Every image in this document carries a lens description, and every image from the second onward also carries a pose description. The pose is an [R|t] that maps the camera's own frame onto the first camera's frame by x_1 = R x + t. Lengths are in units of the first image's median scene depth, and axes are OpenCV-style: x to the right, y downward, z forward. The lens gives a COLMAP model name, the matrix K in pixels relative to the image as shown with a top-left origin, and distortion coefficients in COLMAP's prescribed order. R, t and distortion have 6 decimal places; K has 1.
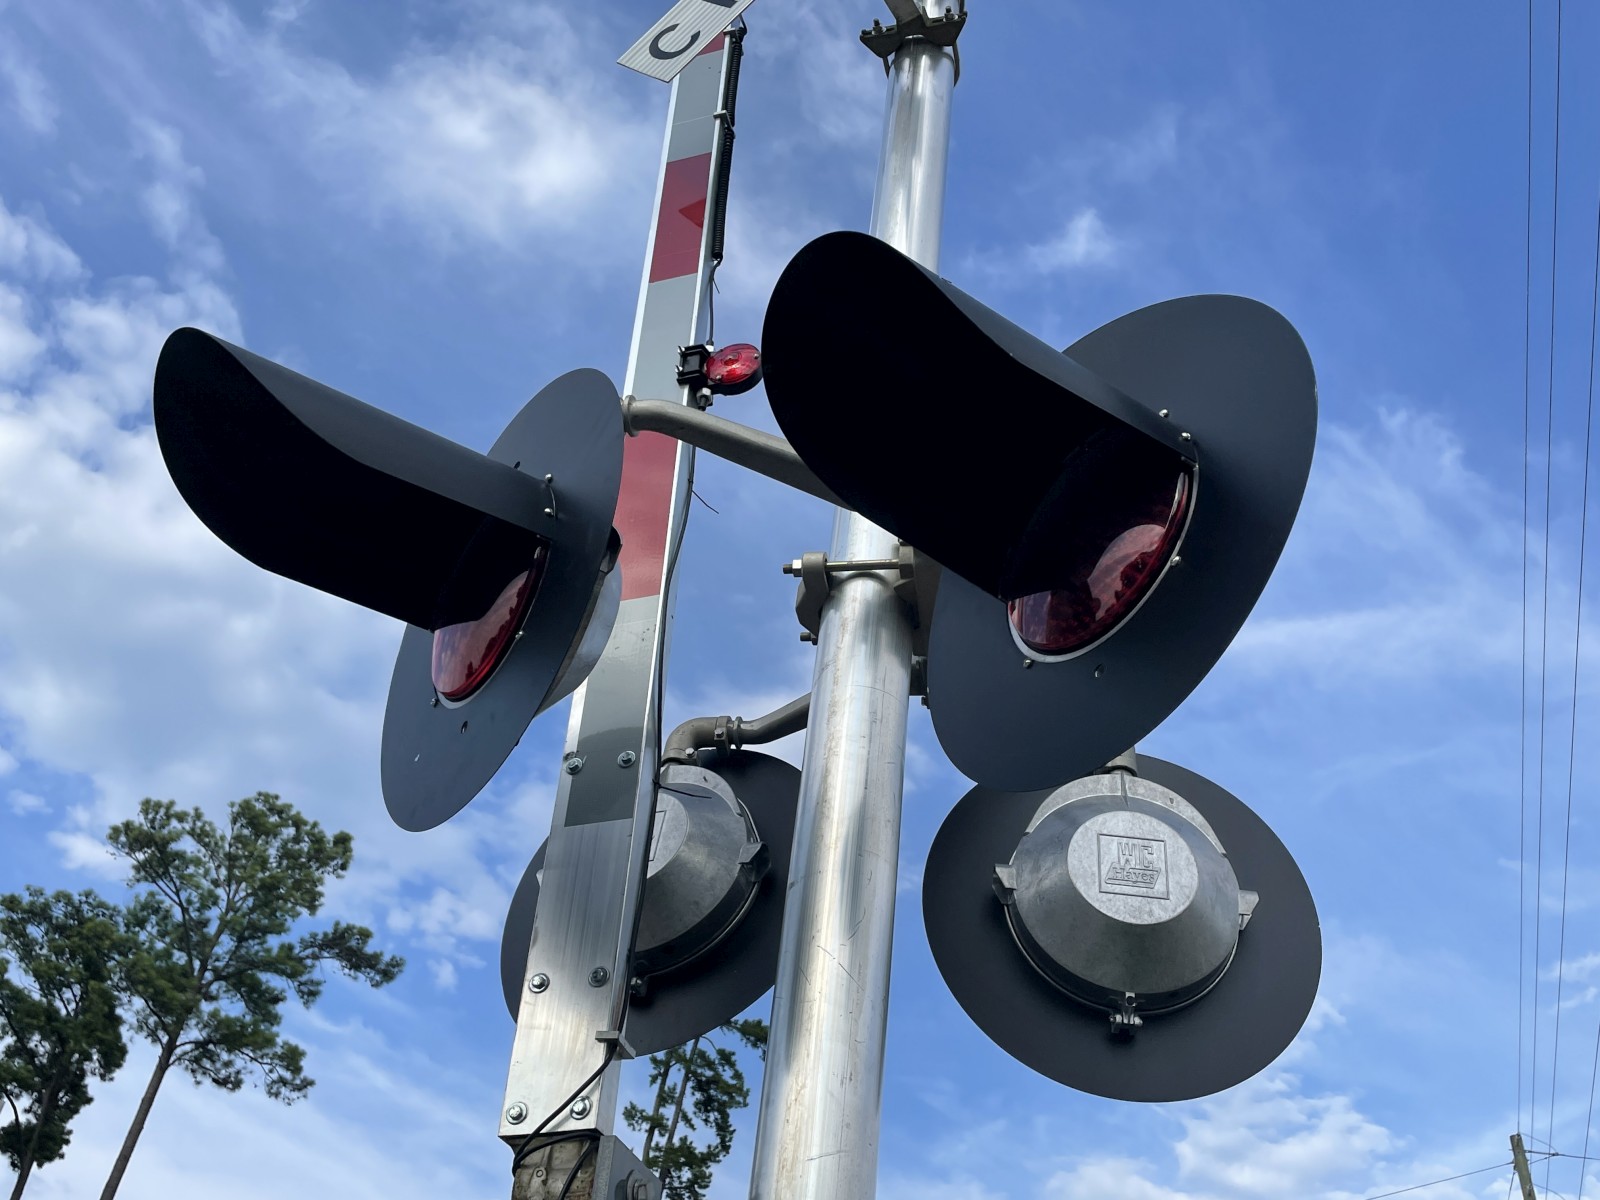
lens RADIAL K [[1432.2, 0, 810.8], [0, 1432.2, 597.5], [0, 0, 1]] dist [0.096843, -0.105266]
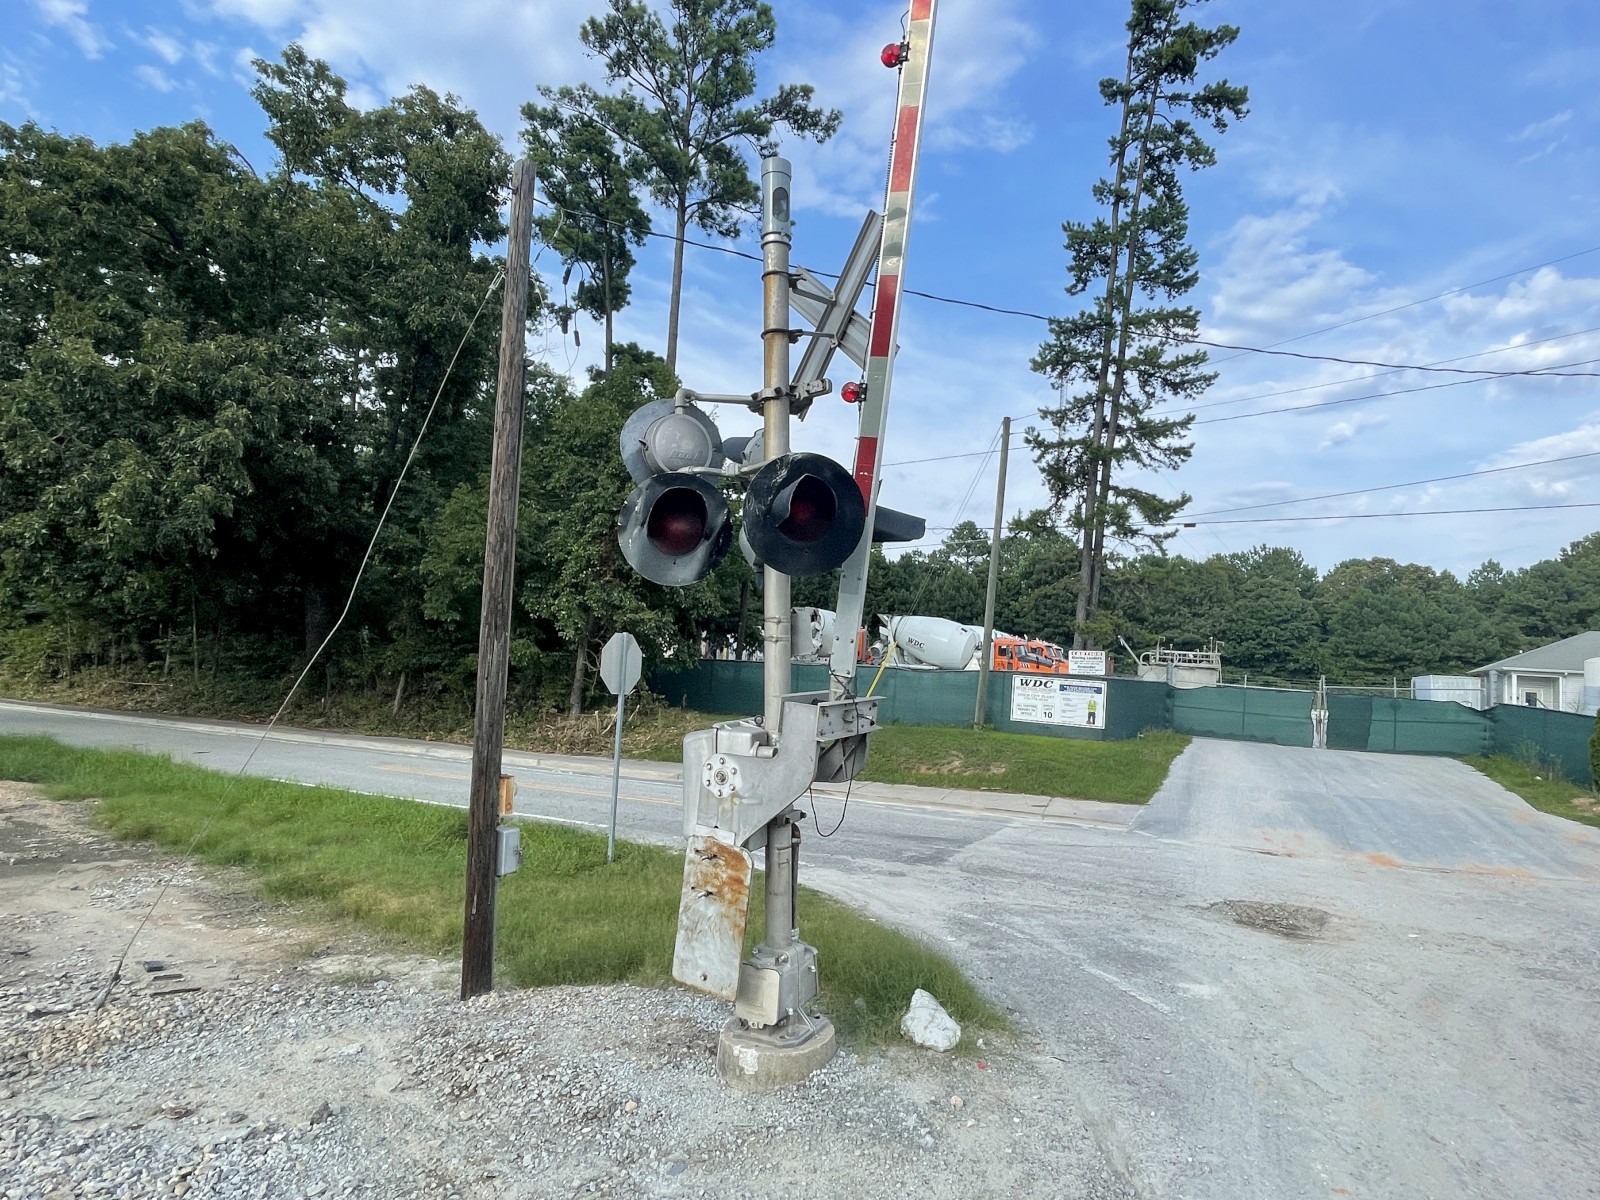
lens RADIAL K [[894.1, 0, 776.6], [0, 894.1, 609.0], [0, 0, 1]] dist [0.011976, -0.001510]
pose [[0.971804, -0.049812, -0.230469, -0.194683], [0.179480, 0.790170, 0.586020, 0.139109], [0.152919, -0.610861, 0.776830, 0.191649]]
